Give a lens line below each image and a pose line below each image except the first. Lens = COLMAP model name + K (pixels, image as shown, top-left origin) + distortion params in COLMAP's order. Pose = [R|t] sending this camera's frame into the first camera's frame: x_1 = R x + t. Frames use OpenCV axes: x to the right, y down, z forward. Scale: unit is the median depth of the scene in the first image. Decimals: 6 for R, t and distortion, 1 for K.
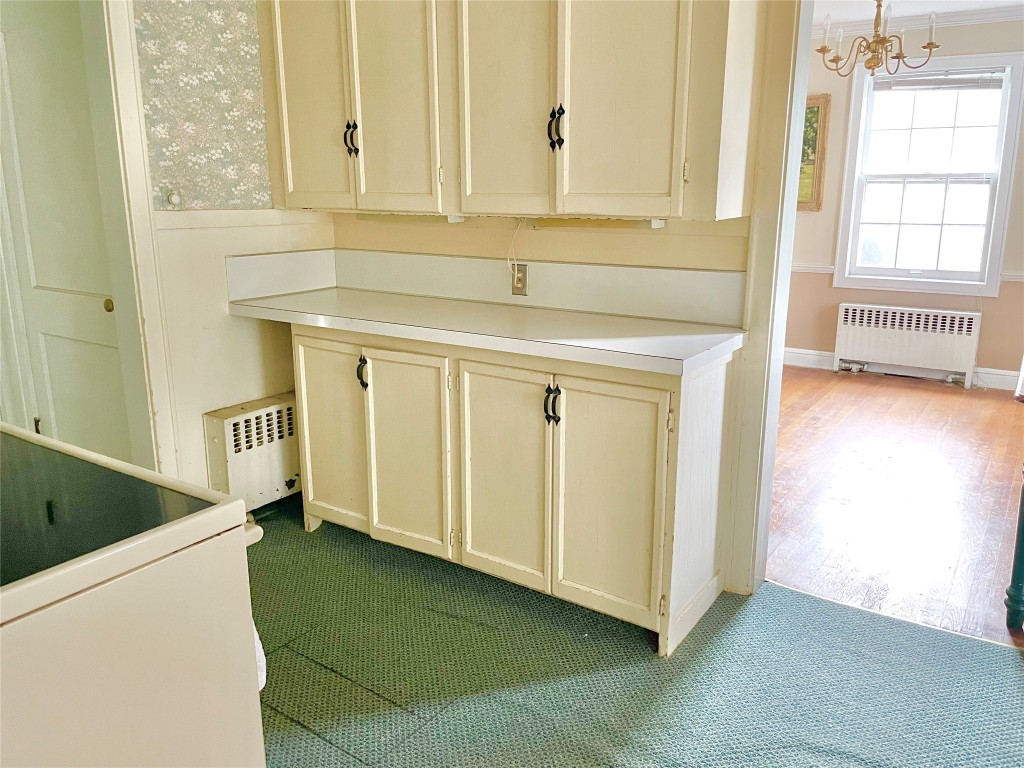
lens RADIAL K [[773.1, 0, 510.2], [0, 773.1, 386.7], [0, 0, 1]] dist [0.037814, -0.058919]
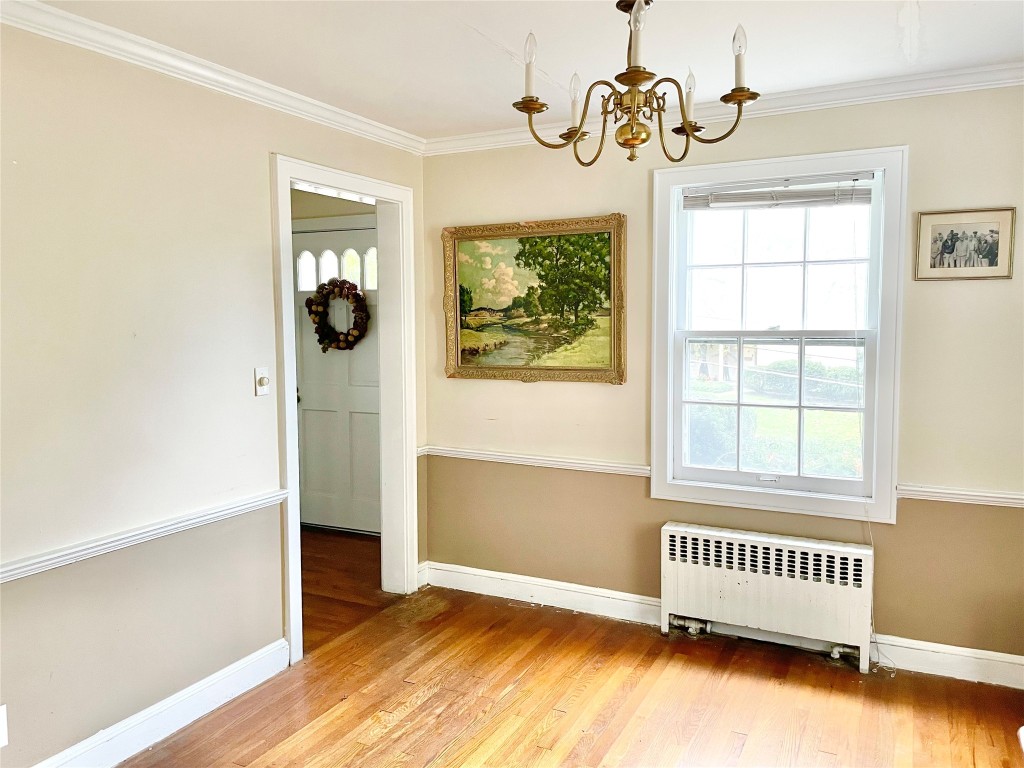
lens RADIAL K [[773.1, 0, 508.7], [0, 773.1, 385.8], [0, 0, 1]] dist [0.037814, -0.058919]
pose [[0.991072, -0.012795, 0.132711, 0.227730], [0.033864, 0.986899, -0.157744, -0.131827], [-0.128954, 0.160830, 0.978522, 0.393859]]
